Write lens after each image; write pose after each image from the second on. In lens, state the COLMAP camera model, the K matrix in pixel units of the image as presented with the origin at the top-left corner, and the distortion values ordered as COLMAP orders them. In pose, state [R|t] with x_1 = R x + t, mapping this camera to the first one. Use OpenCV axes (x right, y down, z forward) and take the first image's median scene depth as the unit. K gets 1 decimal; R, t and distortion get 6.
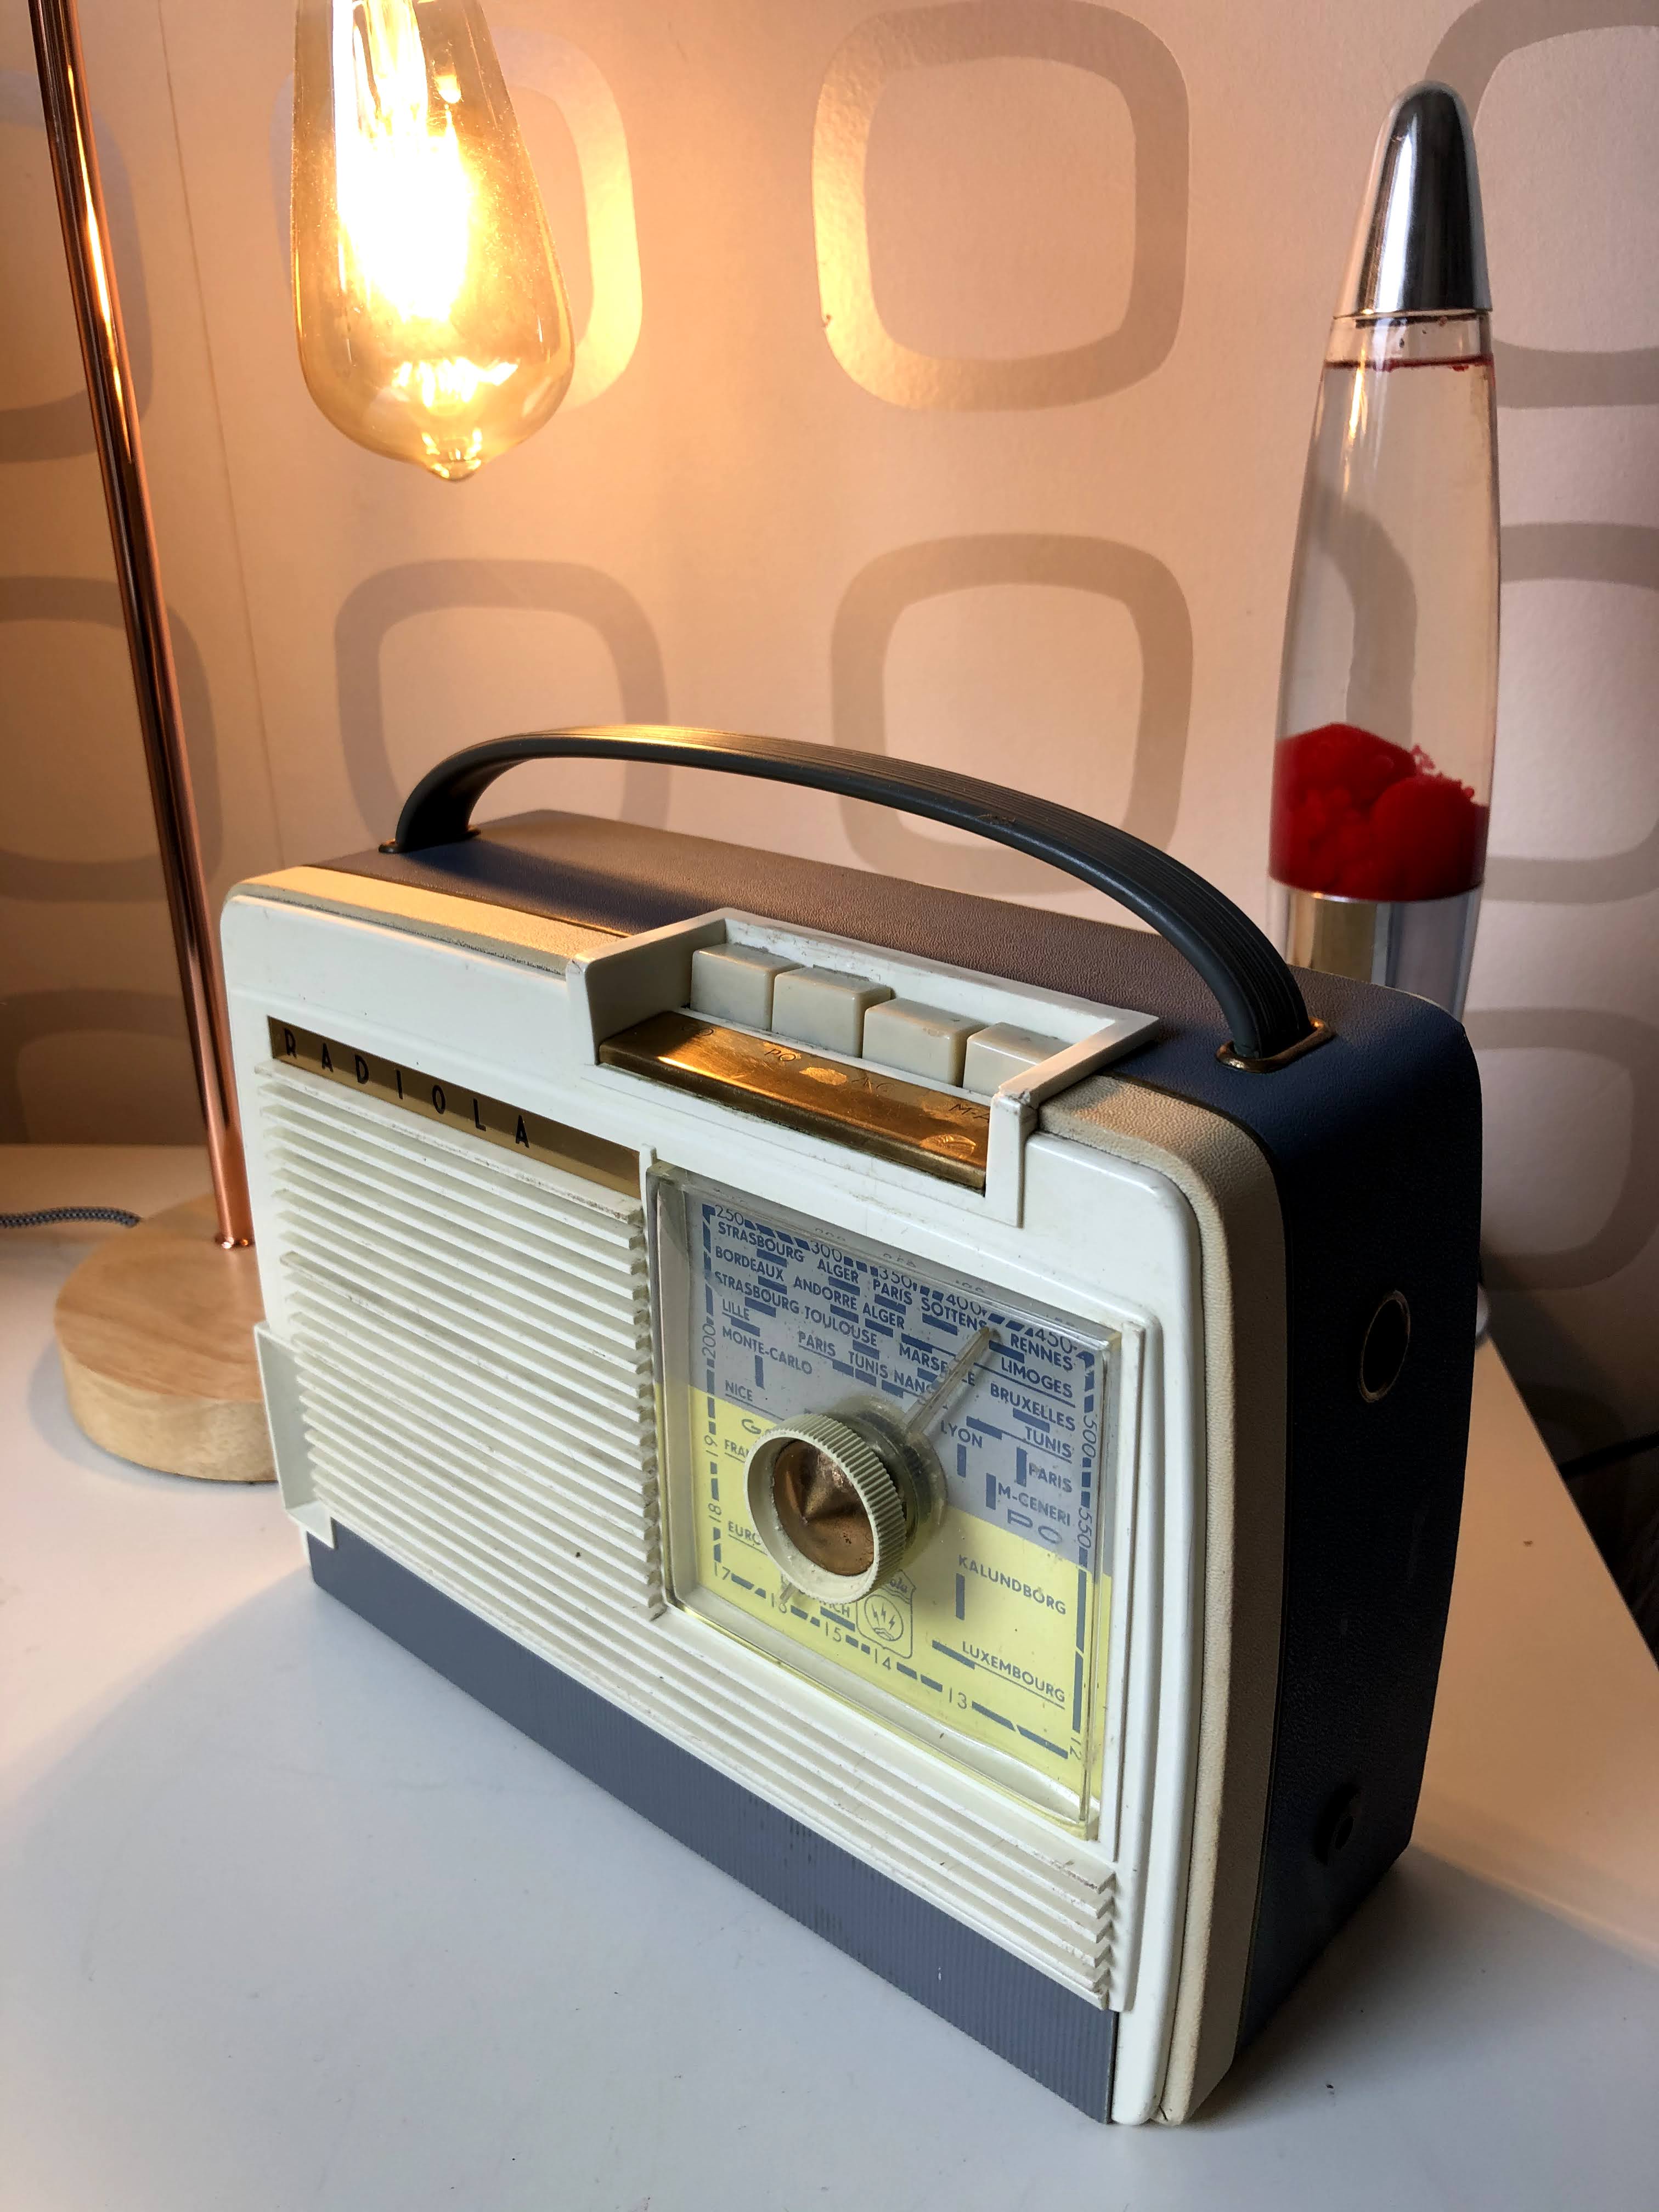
lens RADIAL K [[1817.4, 0, 827.6], [0, 1817.4, 1077.7], [0, 0, 1]] dist [0.008353, -0.091399]
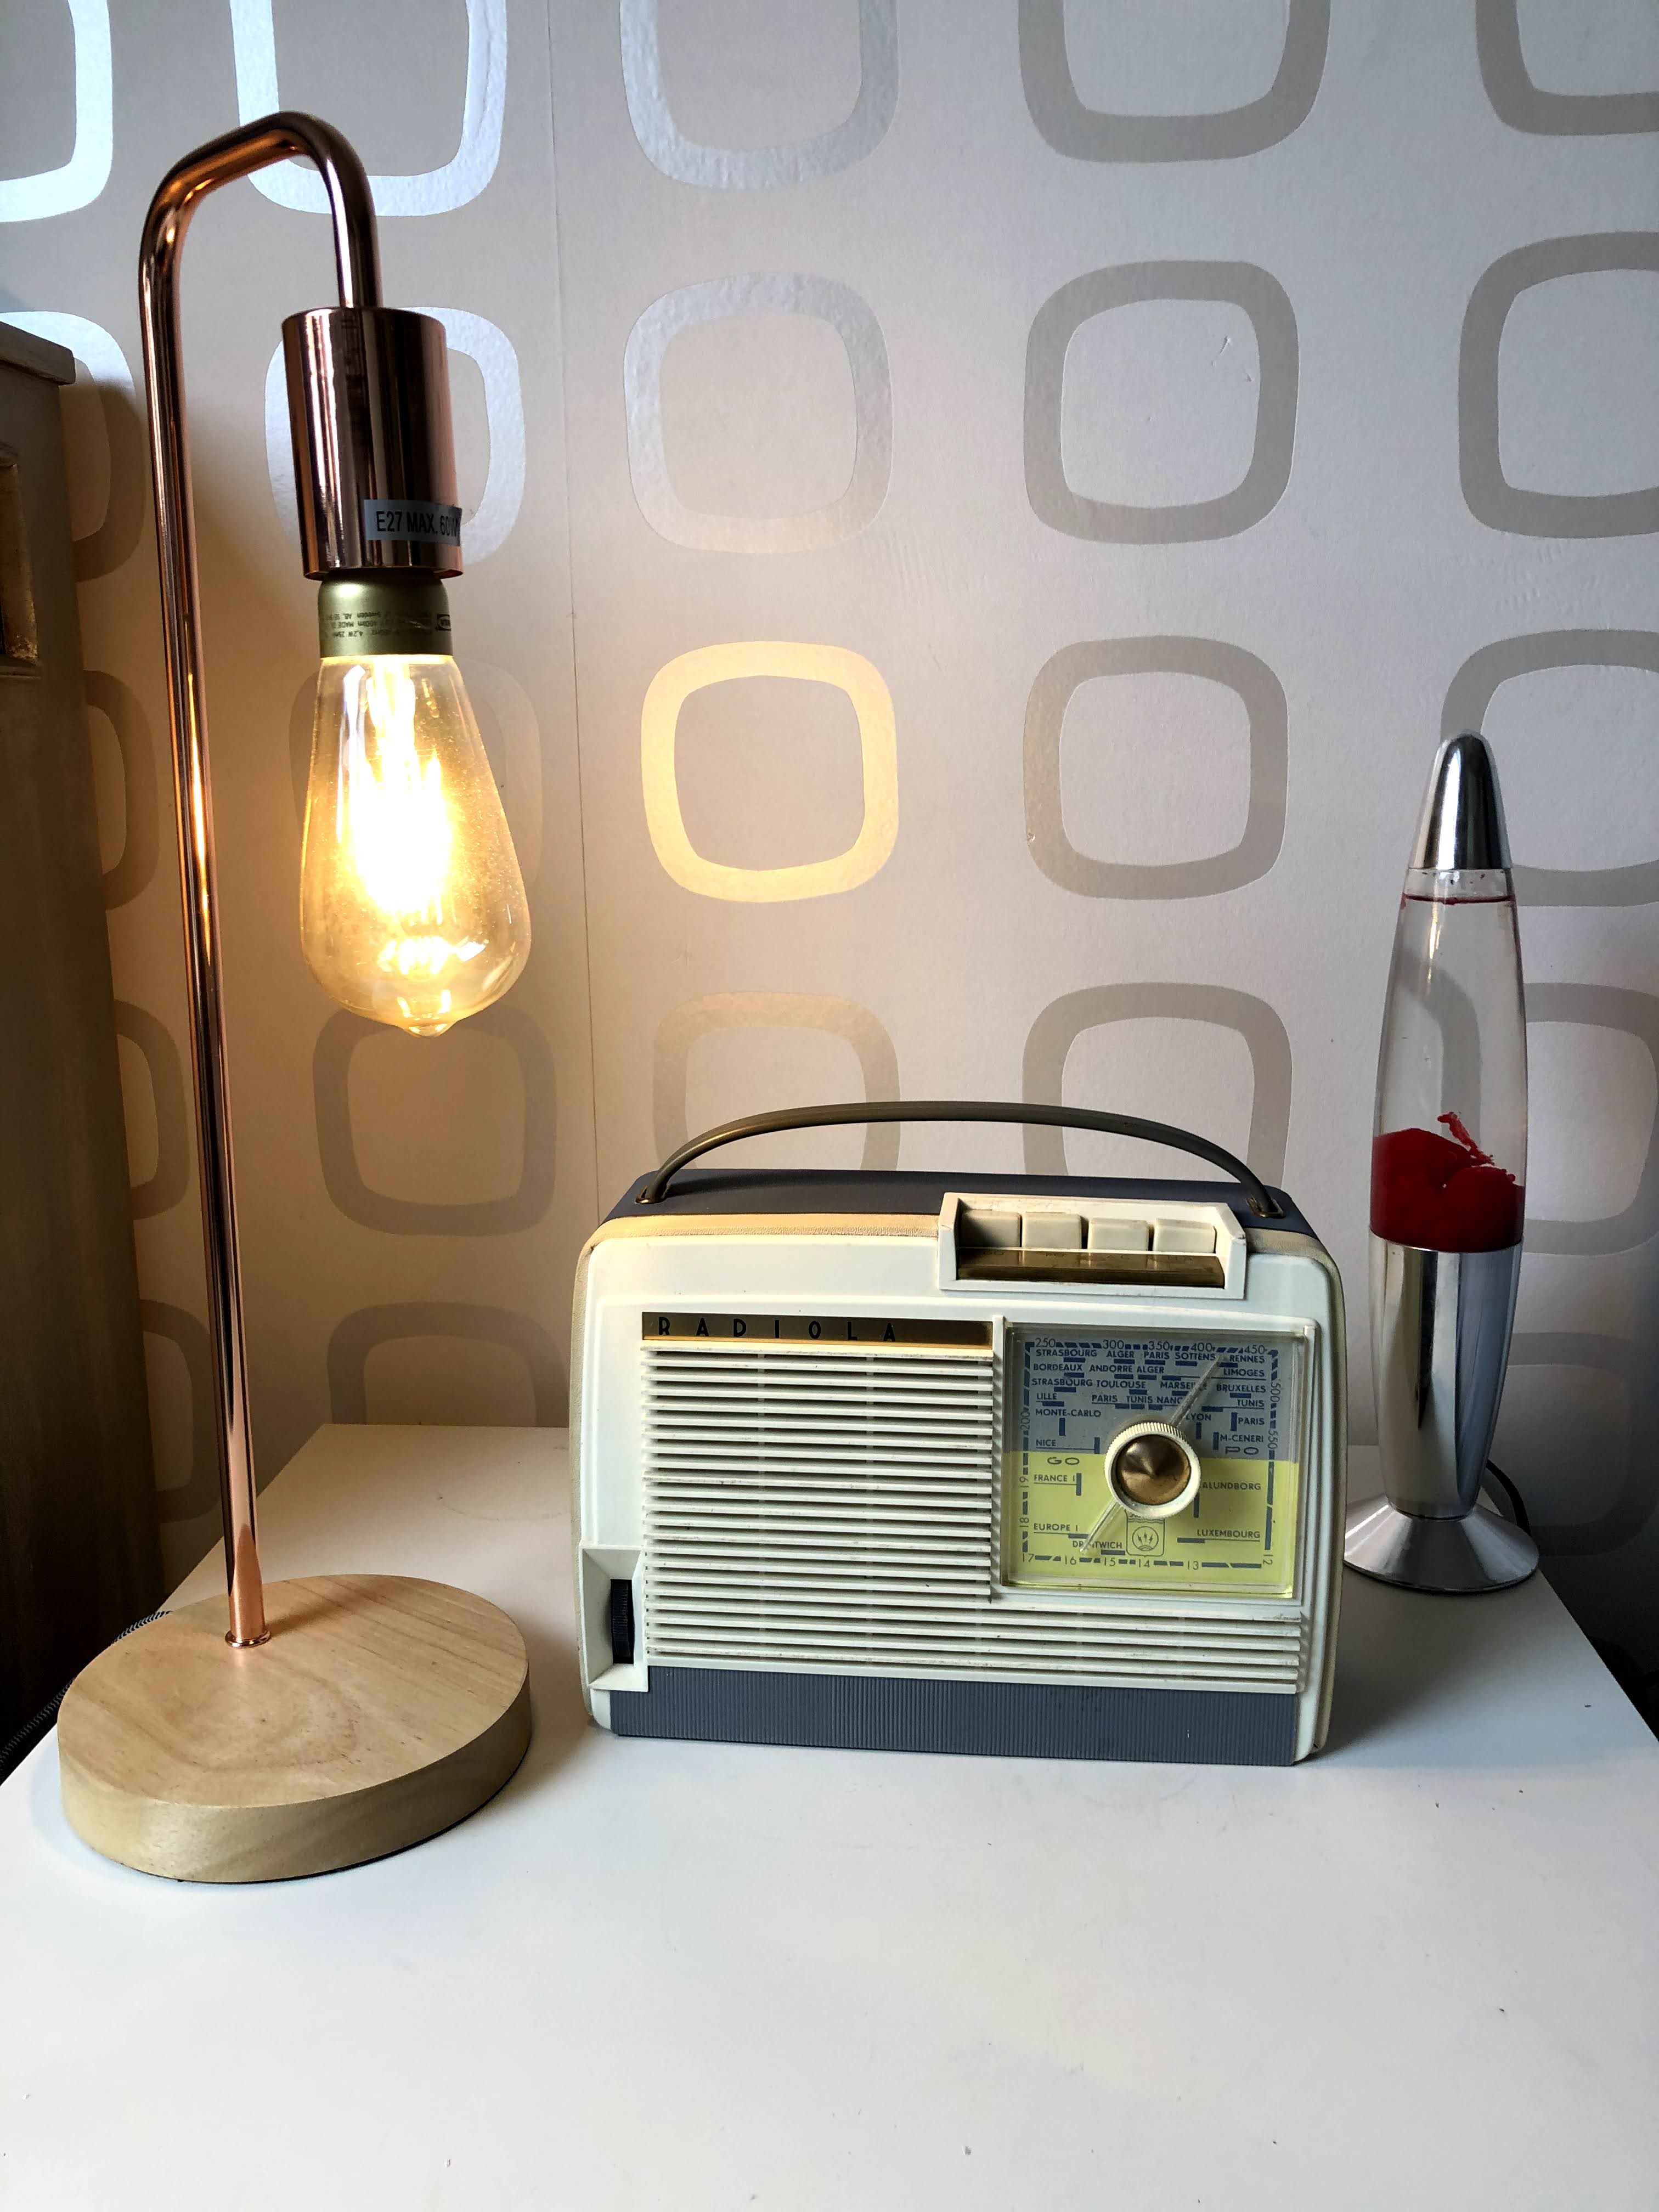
lens RADIAL K [[1817.4, 0, 827.6], [0, 1817.4, 1077.7], [0, 0, 1]] dist [0.008353, -0.091399]
pose [[0.994557, 0.078350, -0.068682, -0.166531], [-0.093853, 0.959952, -0.263976, 0.321034], [0.045249, 0.268985, 0.962081, -0.734107]]
